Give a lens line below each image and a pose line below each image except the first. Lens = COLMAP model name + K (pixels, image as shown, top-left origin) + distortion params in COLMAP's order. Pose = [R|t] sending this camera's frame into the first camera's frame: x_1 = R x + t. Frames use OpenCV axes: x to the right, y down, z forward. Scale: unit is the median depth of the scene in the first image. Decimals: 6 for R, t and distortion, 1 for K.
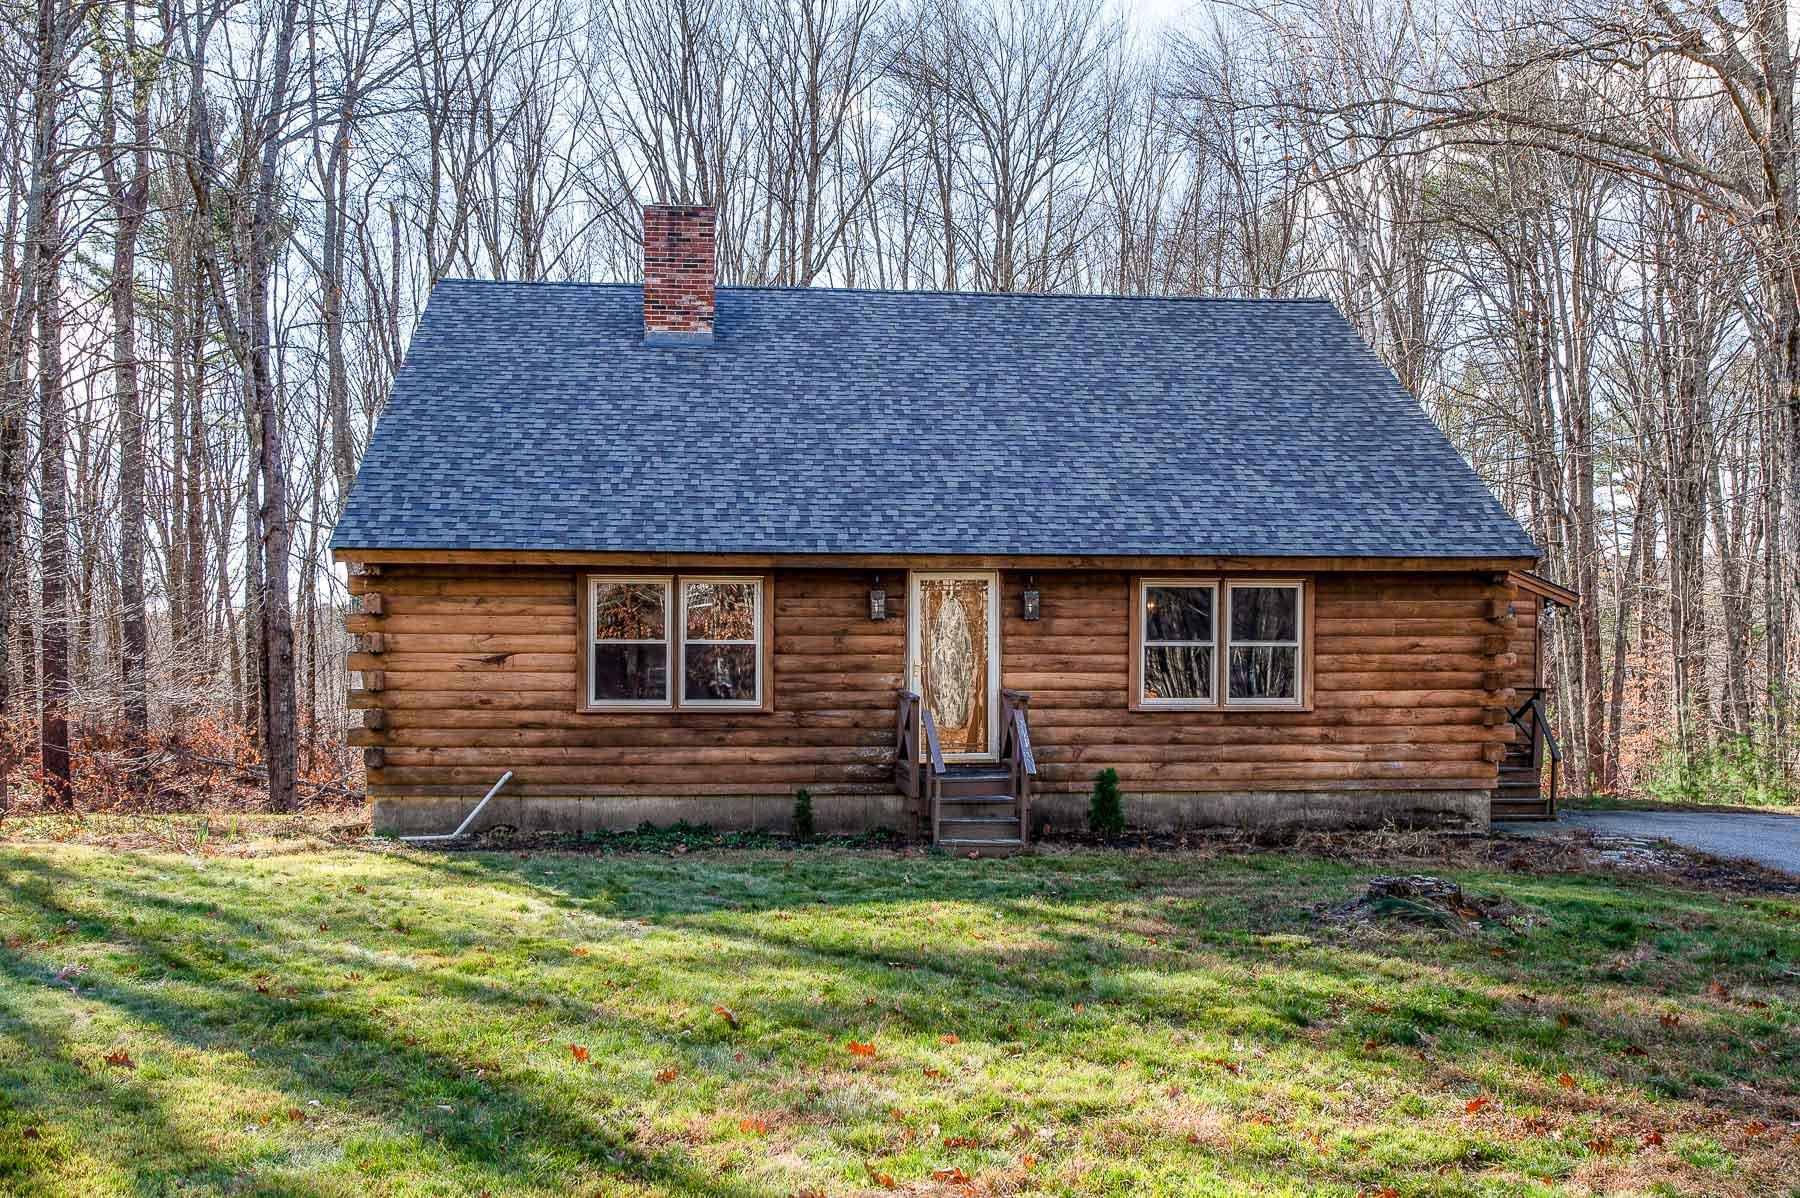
lens RADIAL K [[1208.3, 0, 981.2], [0, 1208.3, 597.1], [0, 0, 1]] dist [0.019330, -0.000878]
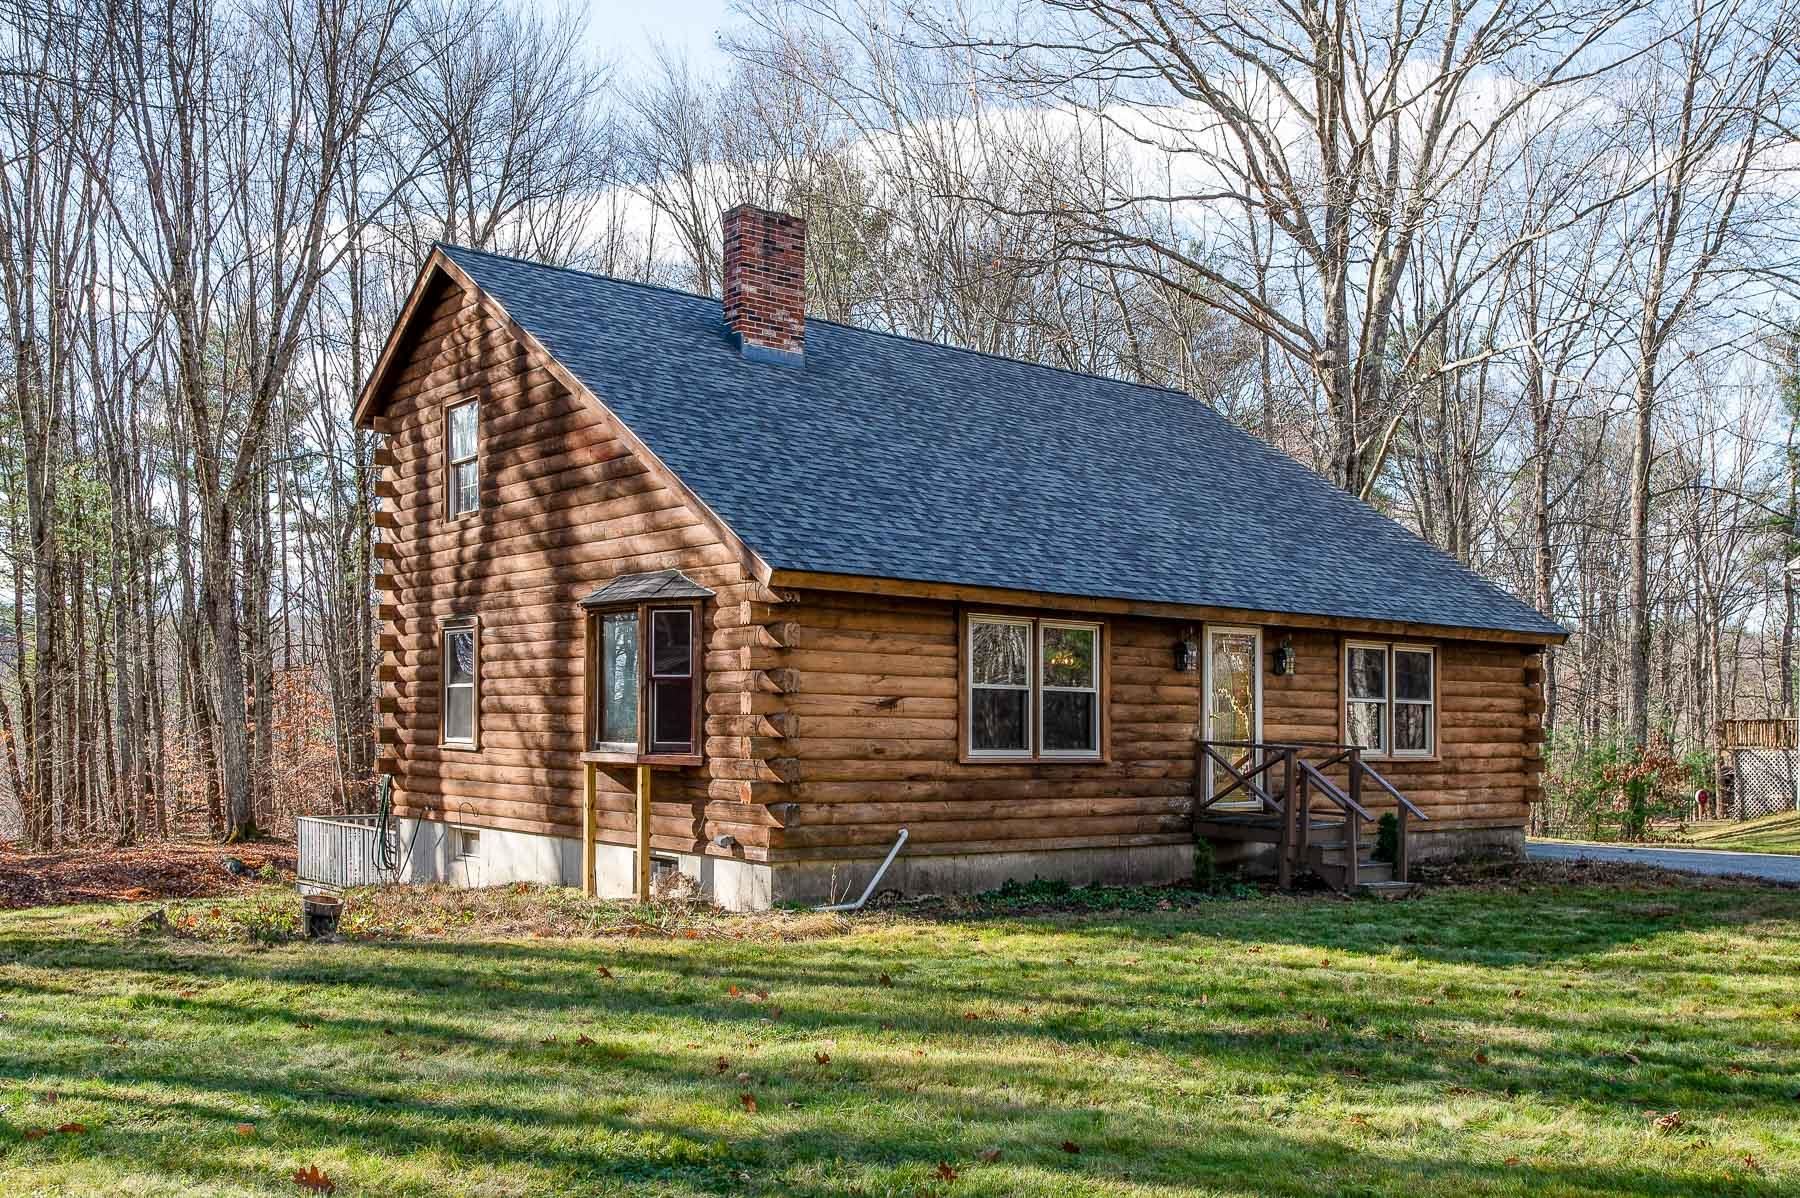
lens RADIAL K [[1208.3, 0, 750.3], [0, 1208.3, 625.4], [0, 0, 1]] dist [0.019330, -0.000878]
pose [[0.909638, 0.044144, 0.413050, -0.834833], [-0.036622, 0.998988, -0.026115, 0.020648], [-0.413784, 0.008629, 0.910334, 0.227861]]
